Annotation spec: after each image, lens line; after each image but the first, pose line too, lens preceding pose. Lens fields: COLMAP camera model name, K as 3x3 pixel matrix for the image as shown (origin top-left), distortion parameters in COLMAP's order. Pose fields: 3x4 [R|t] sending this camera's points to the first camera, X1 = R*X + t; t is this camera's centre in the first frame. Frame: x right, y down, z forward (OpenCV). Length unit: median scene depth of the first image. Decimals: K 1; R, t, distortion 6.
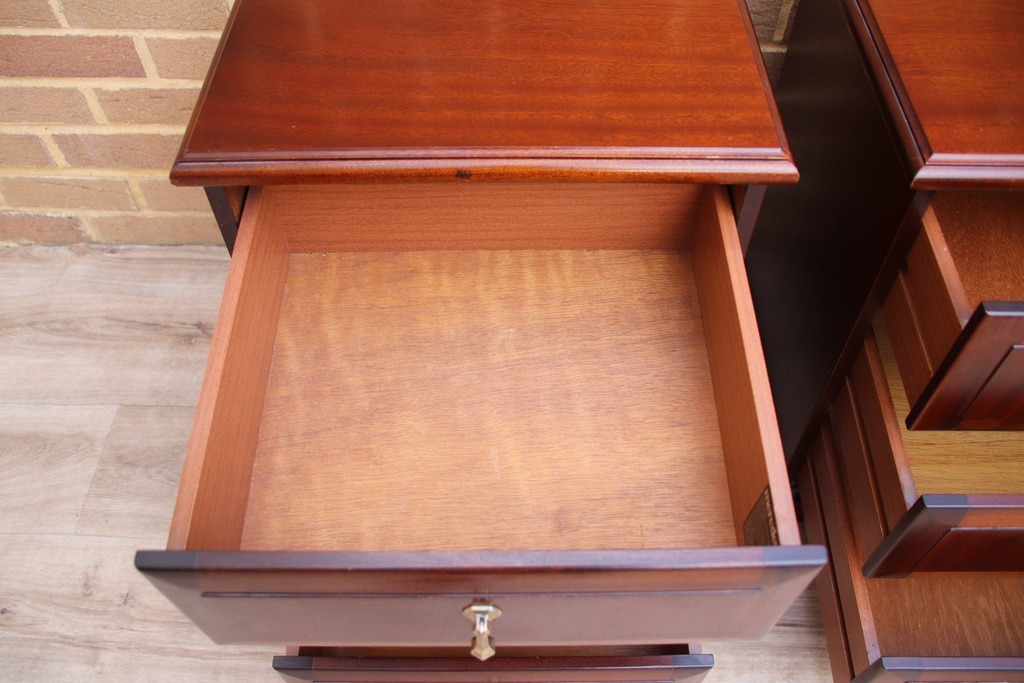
lens RADIAL K [[852.4, 0, 518.7], [0, 852.4, 351.0], [0, 0, 1]] dist [-0.121480, 0.104783]
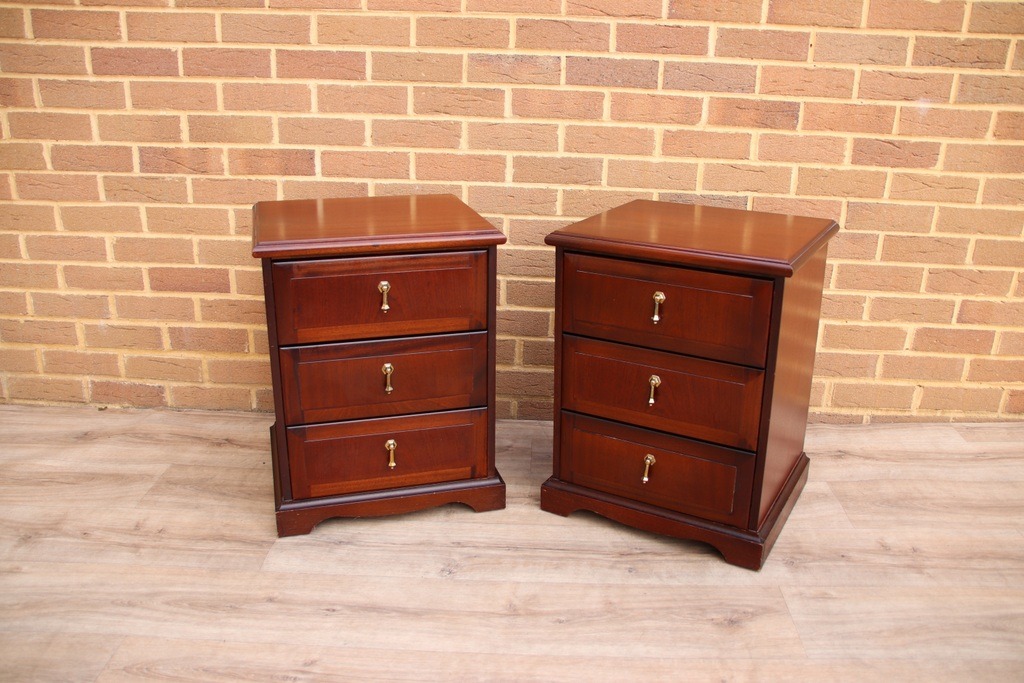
lens RADIAL K [[865.4, 0, 503.5], [0, 865.4, 347.9], [0, 0, 1]] dist [-0.099605, 0.097007]
pose [[0.999646, 0.018469, -0.019140, 0.210754], [-0.025982, 0.832051, -0.554090, 0.832237], [0.005692, 0.554391, 0.832237, -0.546801]]
